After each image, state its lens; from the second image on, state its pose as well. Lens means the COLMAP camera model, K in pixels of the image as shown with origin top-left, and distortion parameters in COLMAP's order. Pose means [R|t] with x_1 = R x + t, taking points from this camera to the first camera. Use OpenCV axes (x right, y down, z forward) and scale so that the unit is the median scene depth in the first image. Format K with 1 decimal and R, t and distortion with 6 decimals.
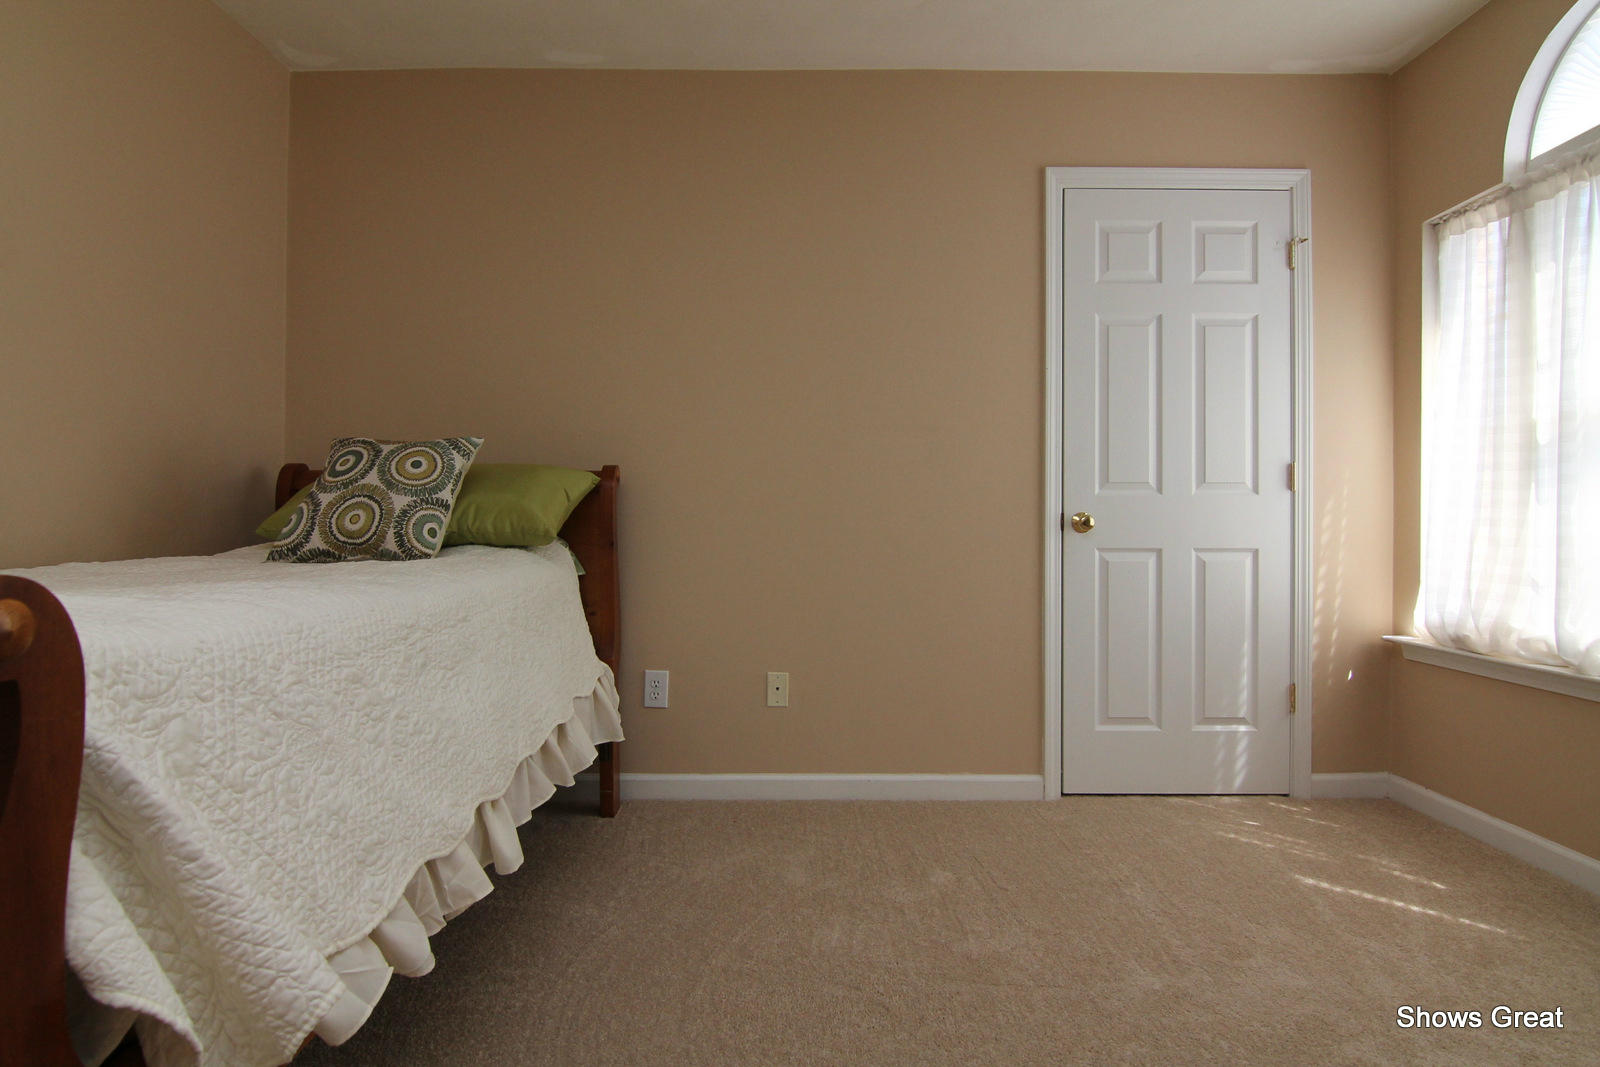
lens RADIAL K [[822.9, 0, 795.1], [0, 822.9, 524.9], [0, 0, 1]] dist [-0.004325, -0.011745]
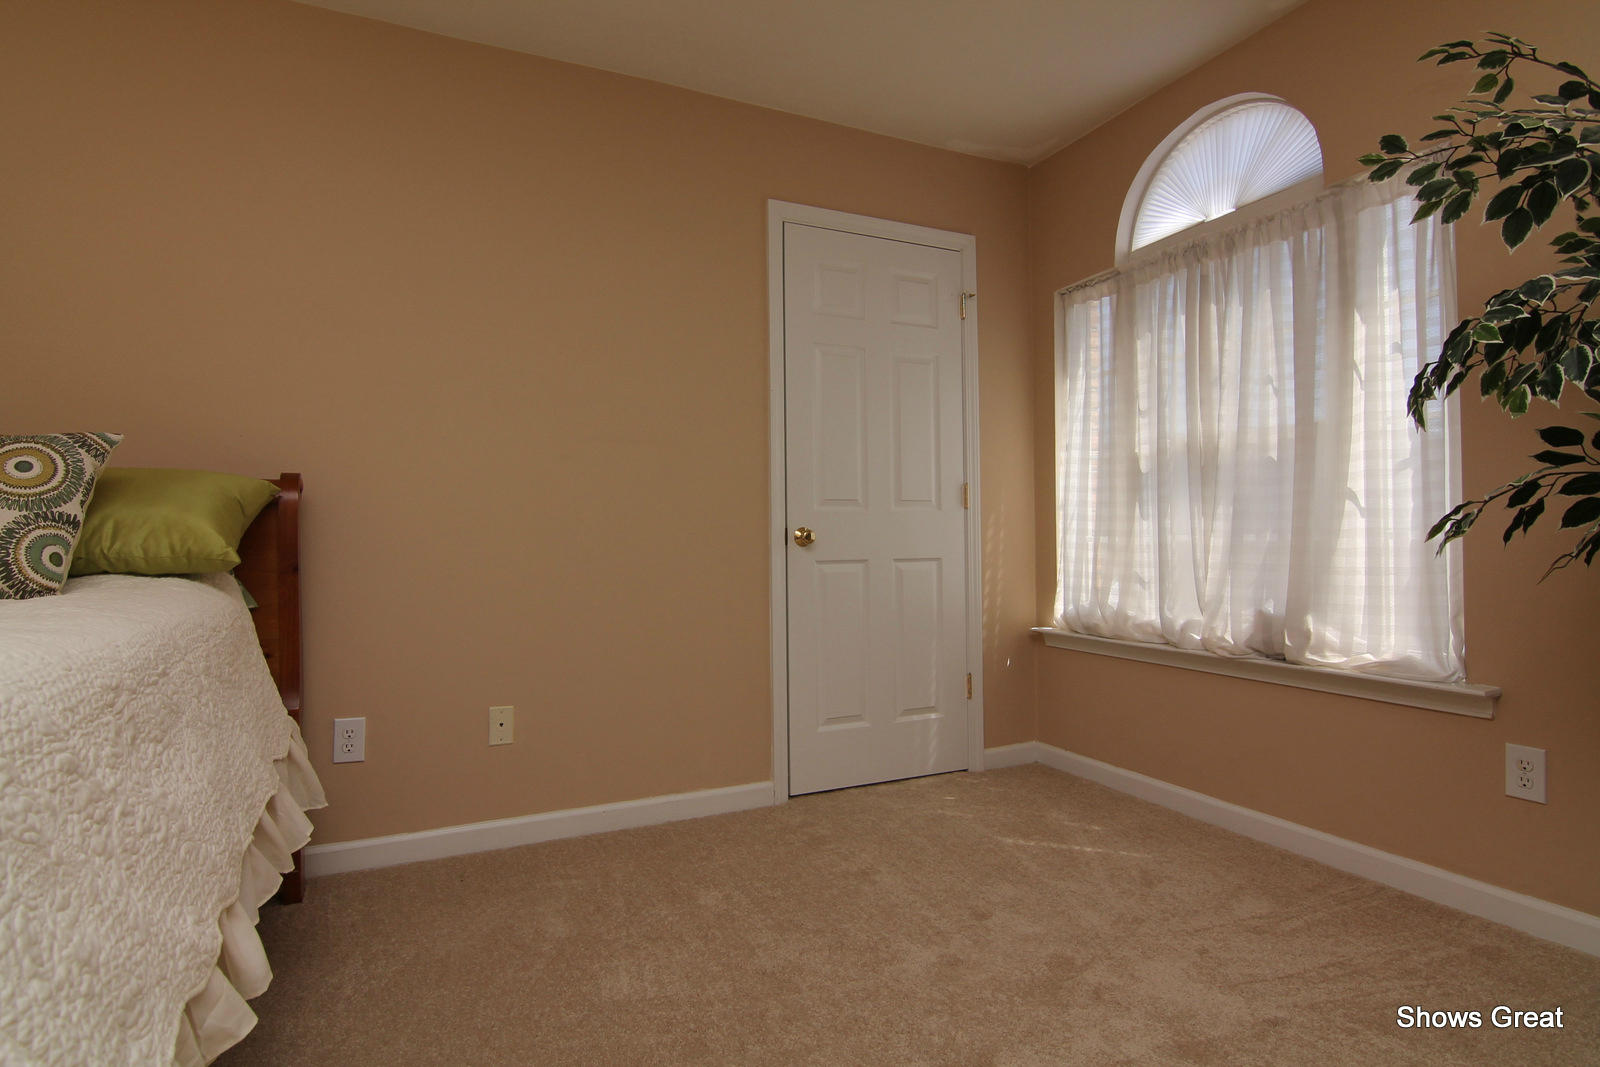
lens RADIAL K [[822.9, 0, 795.1], [0, 822.9, 524.9], [0, 0, 1]] dist [-0.004325, -0.011745]
pose [[0.905870, -0.004237, 0.423535, -0.136015], [0.012514, 0.999781, -0.016764, -0.000766], [-0.423371, 0.020486, 0.905725, 0.051273]]
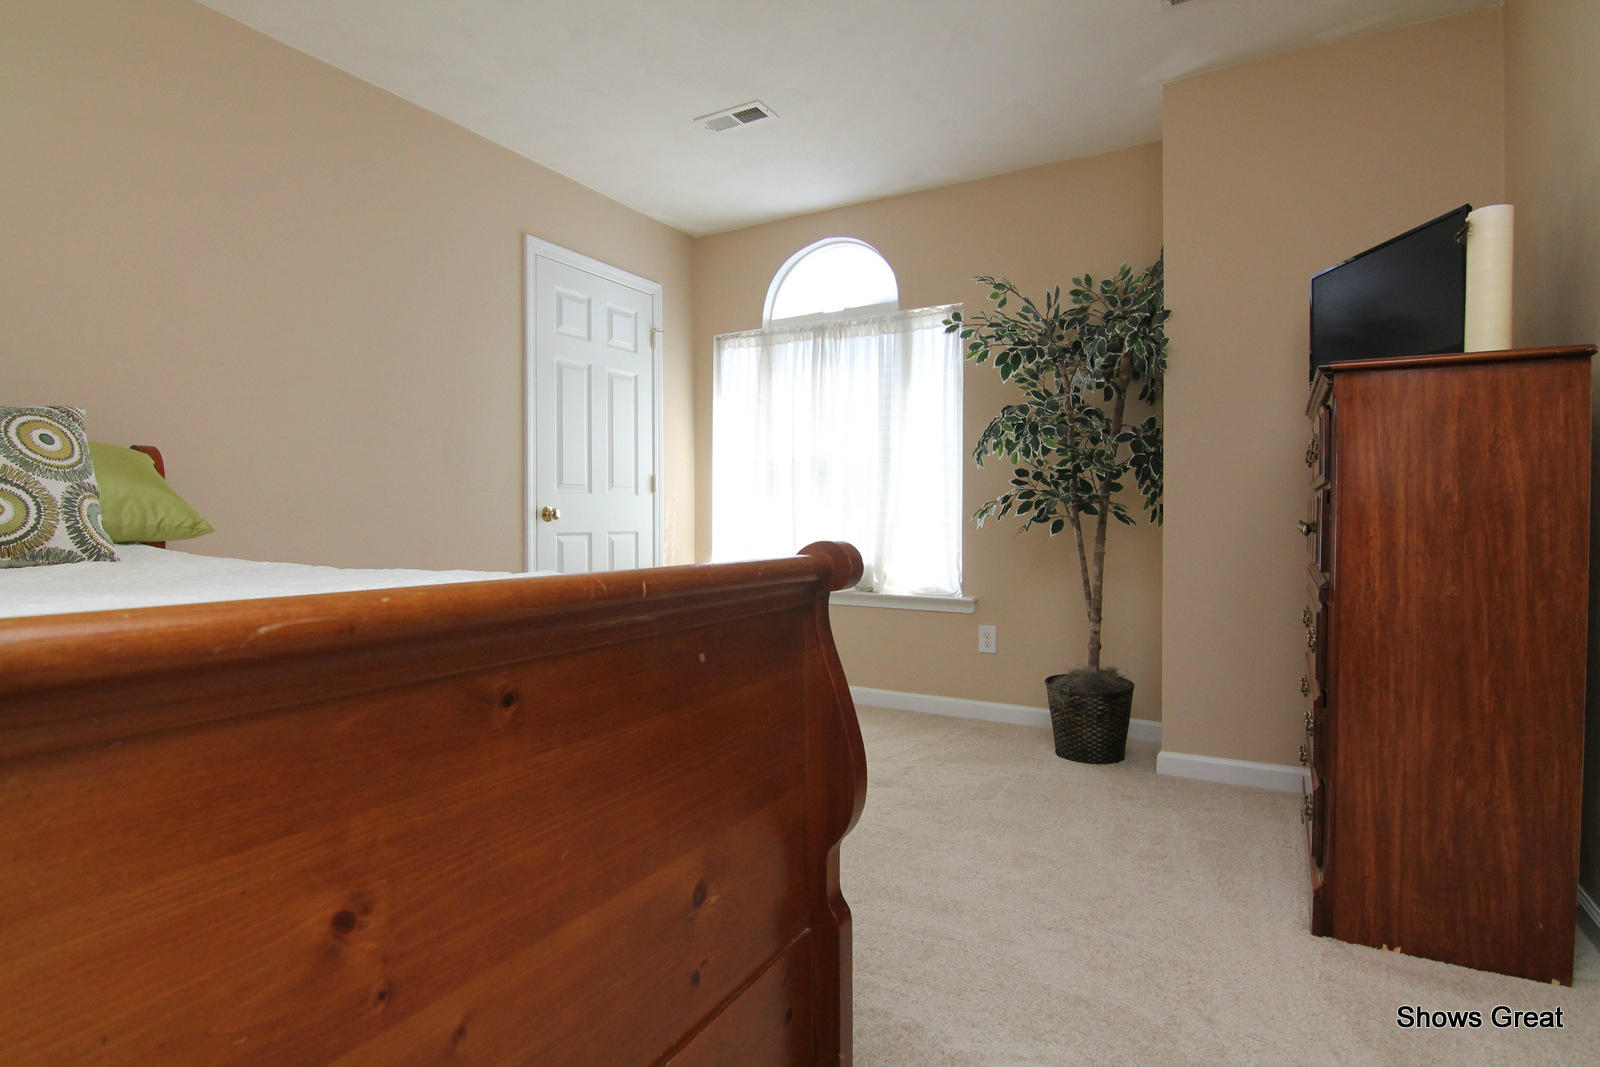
lens RADIAL K [[822.9, 0, 795.1], [0, 822.9, 524.9], [0, 0, 1]] dist [-0.004325, -0.011745]
pose [[0.500158, -0.010939, 0.865865, -0.727029], [0.001279, 0.999928, 0.011894, -0.000777], [-0.865933, -0.004841, 0.500136, 0.003056]]
